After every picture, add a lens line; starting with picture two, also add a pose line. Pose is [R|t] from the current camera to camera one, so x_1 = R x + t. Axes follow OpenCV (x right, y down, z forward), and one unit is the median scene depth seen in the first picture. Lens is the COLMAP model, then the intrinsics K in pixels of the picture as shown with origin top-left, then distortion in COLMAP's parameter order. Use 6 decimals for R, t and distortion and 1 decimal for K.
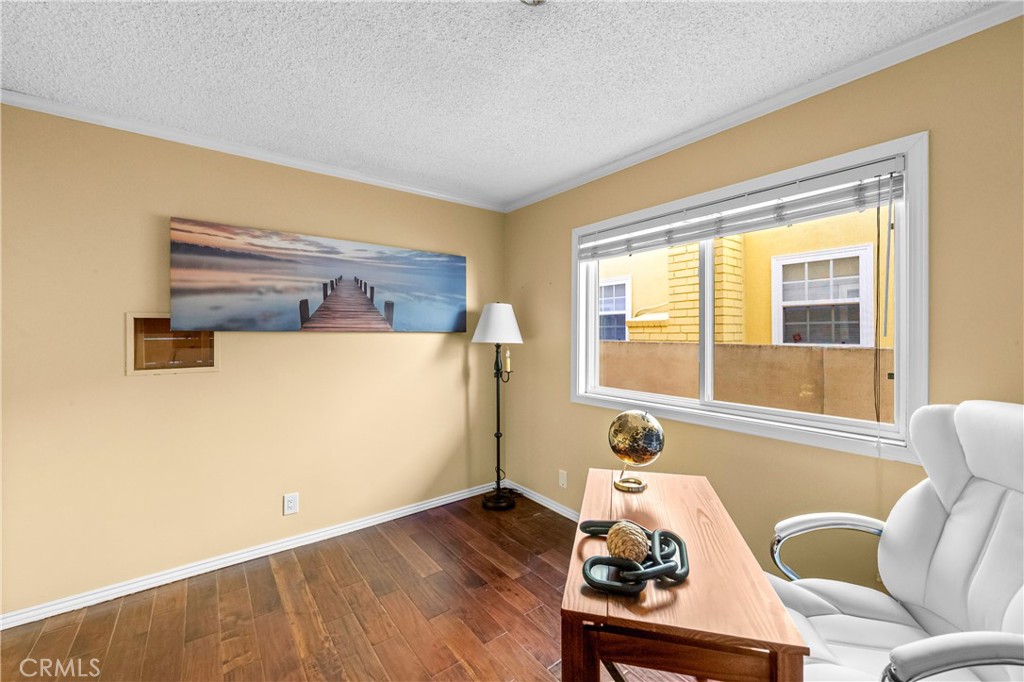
lens RADIAL K [[402.3, 0, 510.4], [0, 402.3, 335.2], [0, 0, 1]] dist [-0.019348, -0.000194]
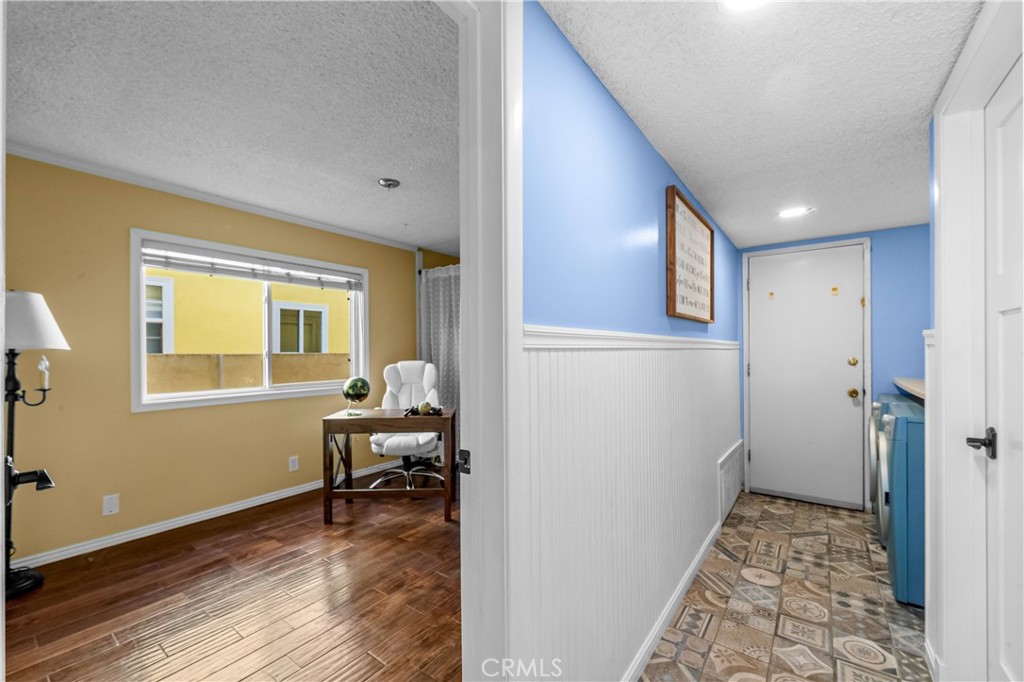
lens RADIAL K [[418.2, 0, 515.6], [0, 418.2, 348.1], [0, 0, 1]] dist [-0.003572, -0.000211]
pose [[-0.283282, 0.010781, 0.958976, -1.023999], [0.012028, 0.999898, -0.007688, 0.034676], [-0.958961, 0.009356, -0.283382, 0.419021]]
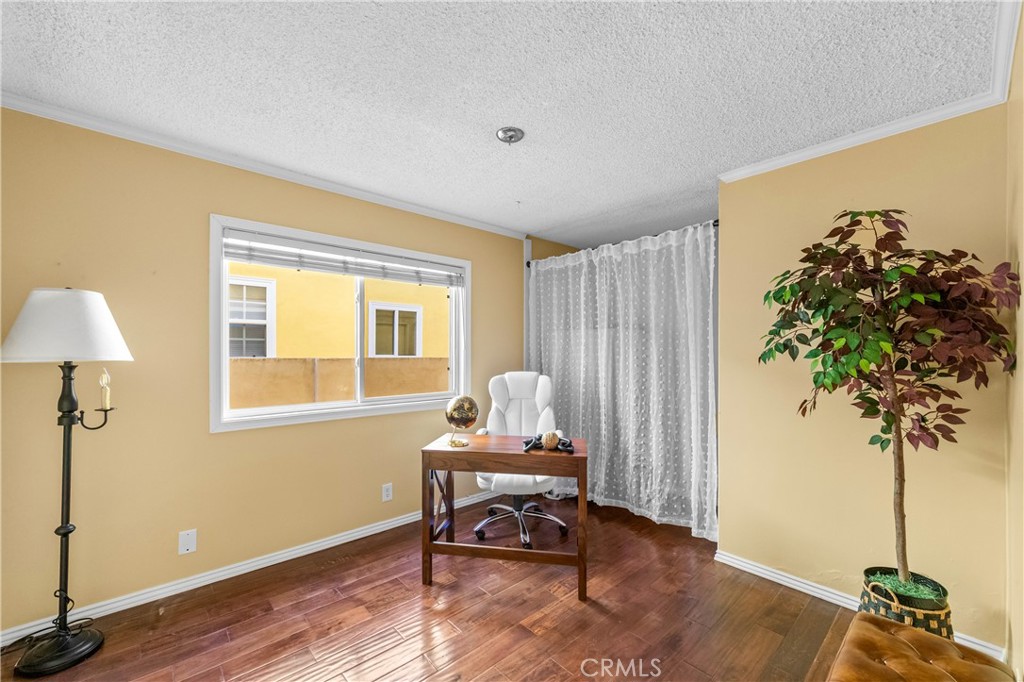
lens RADIAL K [[418.2, 0, 513.1], [0, 418.2, 350.6], [0, 0, 1]] dist [-0.003572, -0.000211]
pose [[-0.086678, 0.001631, 0.996235, -0.709089], [0.000336, 0.999999, -0.001608, 0.006261], [-0.996236, 0.000196, -0.086678, 0.480833]]
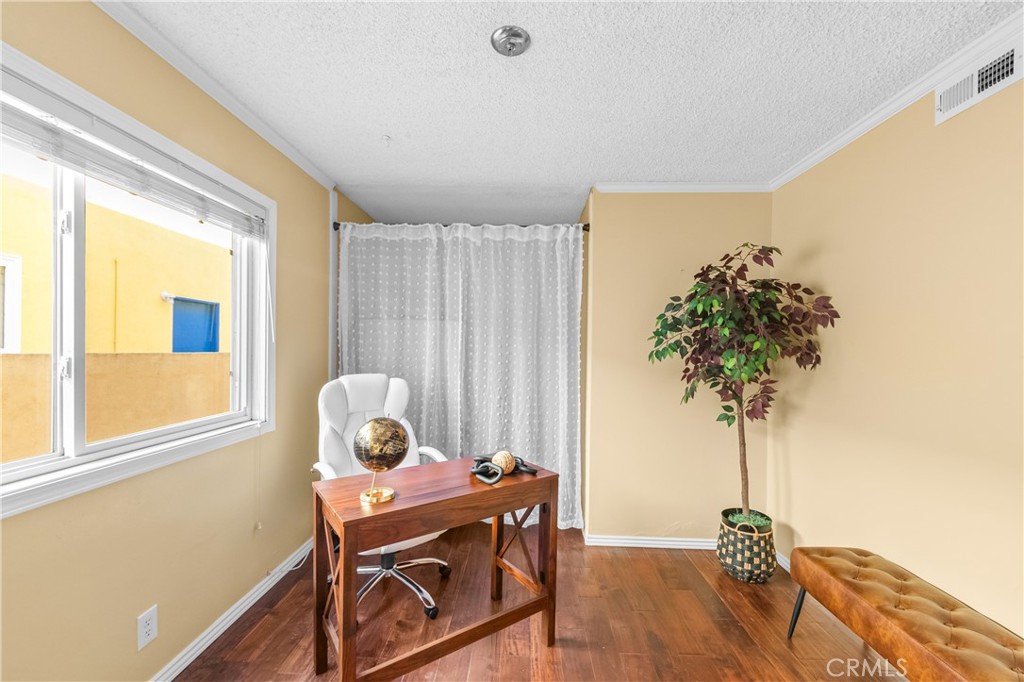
lens RADIAL K [[418.2, 0, 513.3], [0, 418.2, 353.3], [0, 0, 1]] dist [-0.003572, -0.000211]
pose [[-0.776329, -0.019963, 0.630012, -0.307700], [-0.013932, 0.999798, 0.014512, 0.004527], [-0.630174, 0.002488, -0.776450, 0.823567]]
